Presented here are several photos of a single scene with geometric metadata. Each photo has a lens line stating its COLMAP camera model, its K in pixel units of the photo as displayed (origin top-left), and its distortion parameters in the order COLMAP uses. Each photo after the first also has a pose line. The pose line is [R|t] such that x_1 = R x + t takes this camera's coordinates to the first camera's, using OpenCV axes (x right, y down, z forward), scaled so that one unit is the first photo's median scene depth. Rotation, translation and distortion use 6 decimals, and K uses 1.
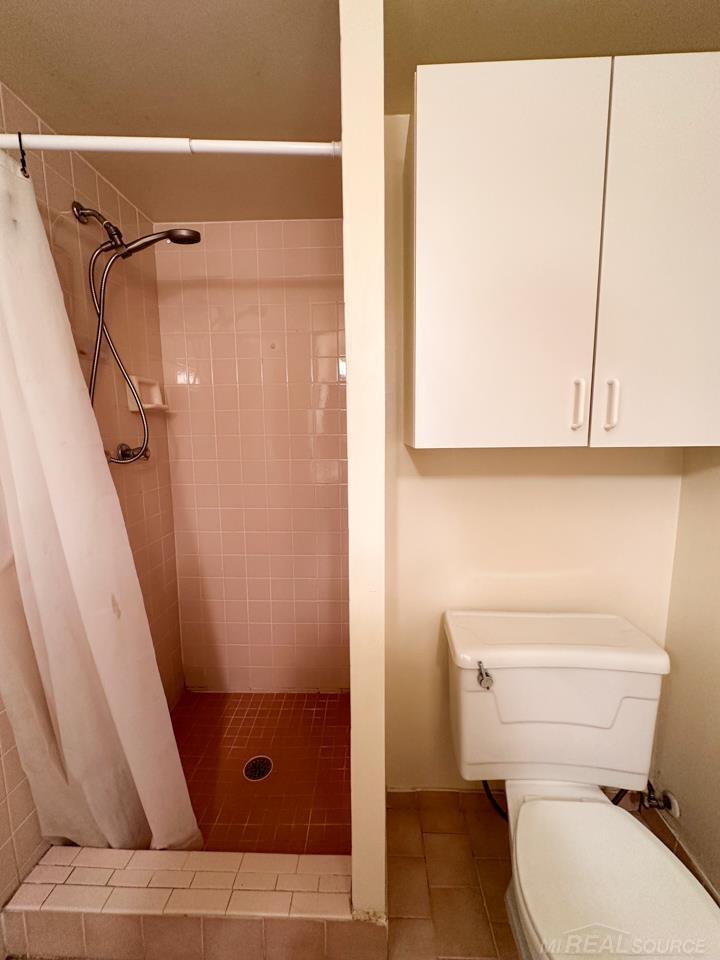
lens RADIAL K [[381.5, 0, 361.1], [0, 381.5, 481.8], [0, 0, 1]] dist [-0.000863, 0.000148]
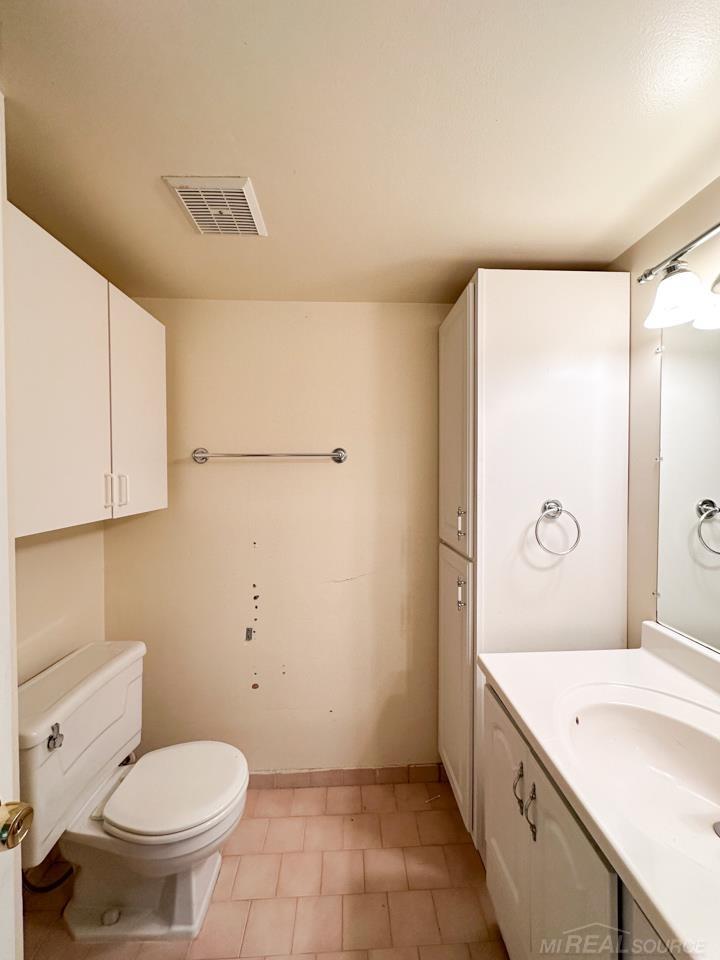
lens RADIAL K [[381.5, 0, 359.8], [0, 381.5, 479.6], [0, 0, 1]] dist [-0.000863, 0.000148]
pose [[-0.065371, -0.001486, 0.997860, -0.842617], [0.131142, 0.991312, 0.010068, -0.116363], [-0.989206, 0.131520, -0.064608, 0.119838]]
